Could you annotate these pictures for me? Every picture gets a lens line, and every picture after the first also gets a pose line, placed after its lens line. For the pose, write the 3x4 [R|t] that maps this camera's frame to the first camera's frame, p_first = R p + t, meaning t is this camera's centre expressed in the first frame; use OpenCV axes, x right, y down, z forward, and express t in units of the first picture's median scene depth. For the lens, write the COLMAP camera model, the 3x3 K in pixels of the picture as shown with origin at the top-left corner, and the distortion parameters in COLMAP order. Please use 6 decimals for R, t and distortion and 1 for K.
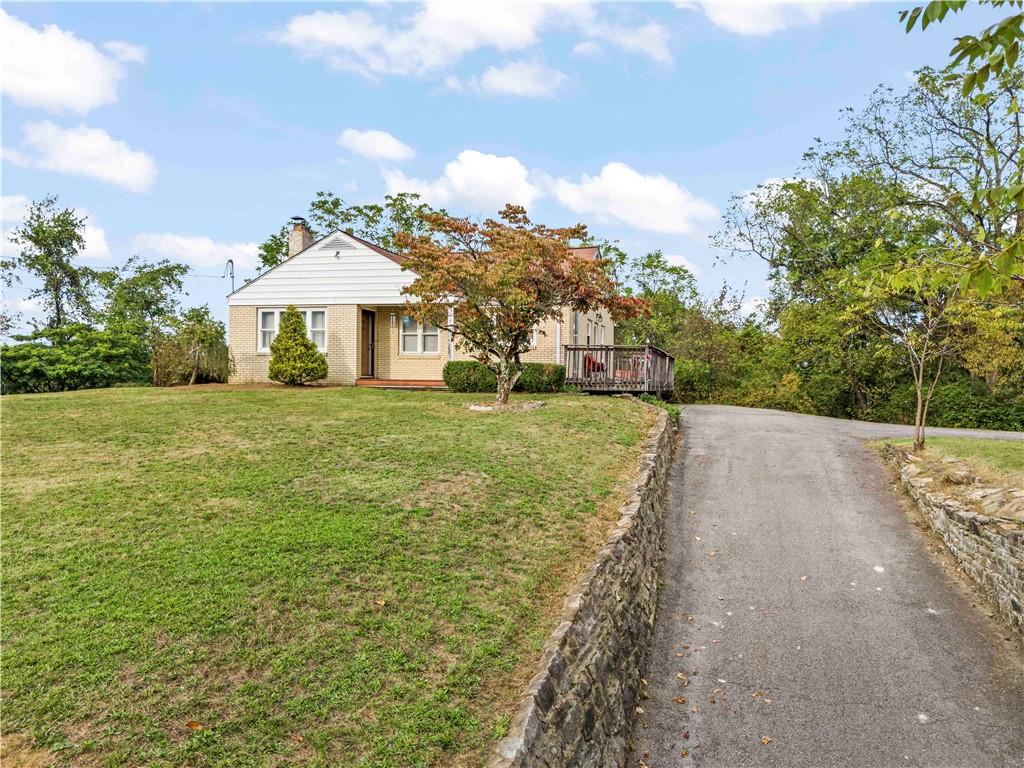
lens RADIAL K [[728.4, 0, 517.6], [0, 728.4, 388.1], [0, 0, 1]] dist [0.006674, 0.000882]
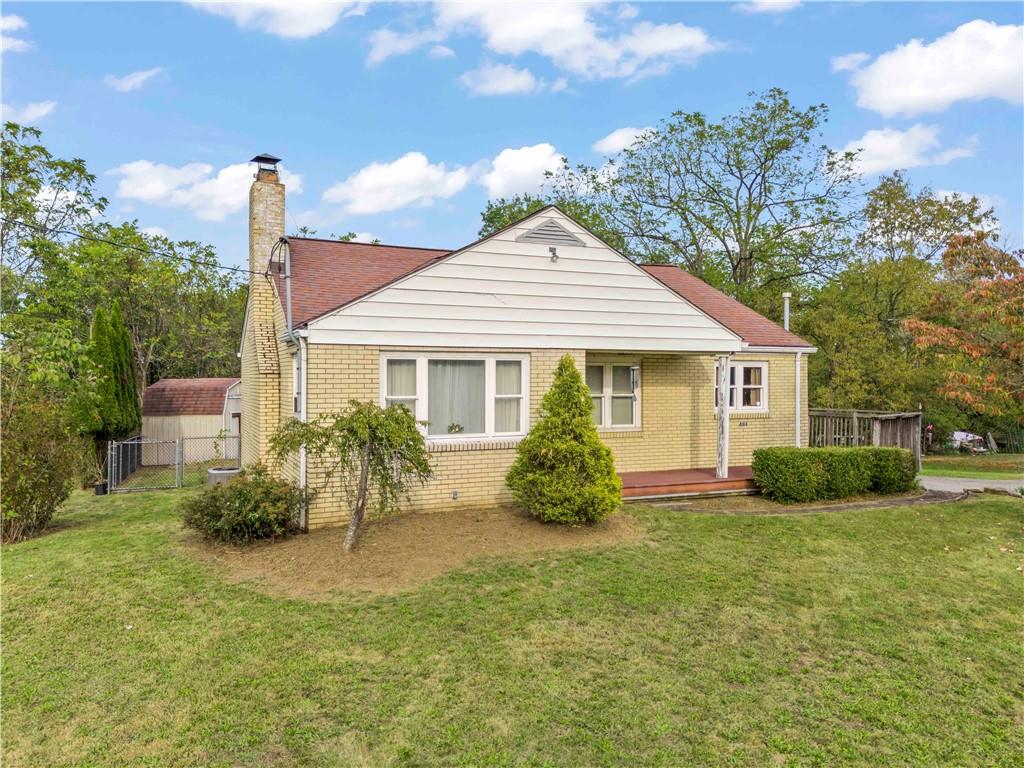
lens RADIAL K [[716.5, 0, 512.0], [0, 716.5, 384.0], [0, 0, 1]] dist [0.075639, -0.063088]
pose [[0.785890, -0.016717, 0.618141, -0.582778], [0.017491, 0.999835, 0.004801, -0.091762], [-0.618119, 0.007039, 0.786053, 0.606995]]
